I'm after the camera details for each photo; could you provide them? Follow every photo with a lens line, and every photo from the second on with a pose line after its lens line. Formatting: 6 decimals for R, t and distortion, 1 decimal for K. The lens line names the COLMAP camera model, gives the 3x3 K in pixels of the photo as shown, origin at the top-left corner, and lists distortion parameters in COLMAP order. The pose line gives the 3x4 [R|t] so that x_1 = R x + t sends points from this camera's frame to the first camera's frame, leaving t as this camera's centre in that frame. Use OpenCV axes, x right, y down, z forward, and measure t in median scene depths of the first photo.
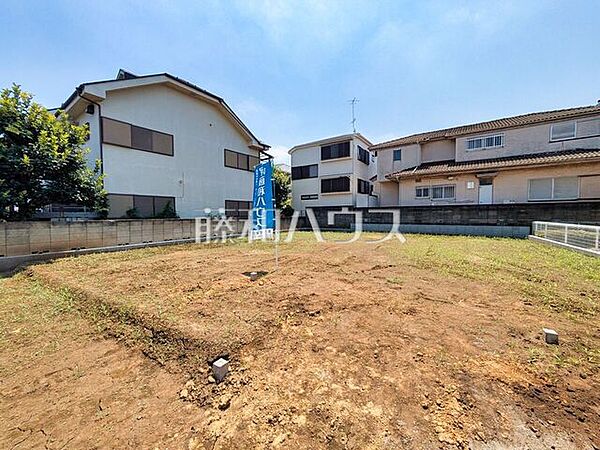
lens RADIAL K [[238.6, 0, 303.5], [0, 238.6, 224.2], [0, 0, 1]] dist [-0.000064, 0.001186]
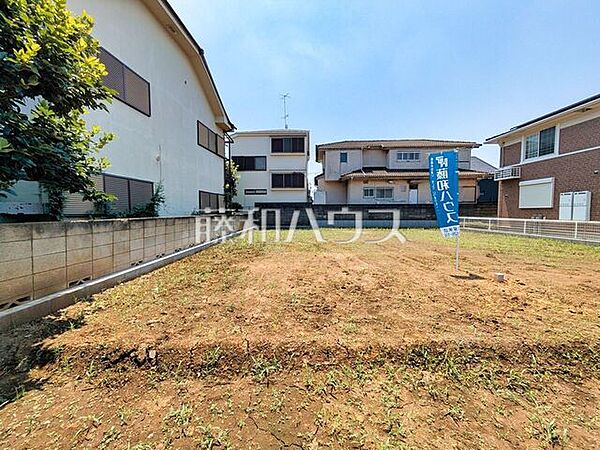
lens RADIAL K [[238.6, 0, 302.6], [0, 238.6, 224.2], [0, 0, 1]] dist [-0.000064, 0.001186]
pose [[0.852674, -0.023109, 0.521932, -0.468515], [0.017726, 0.999726, 0.015305, -0.004480], [-0.522142, -0.003798, 0.852850, 0.221079]]
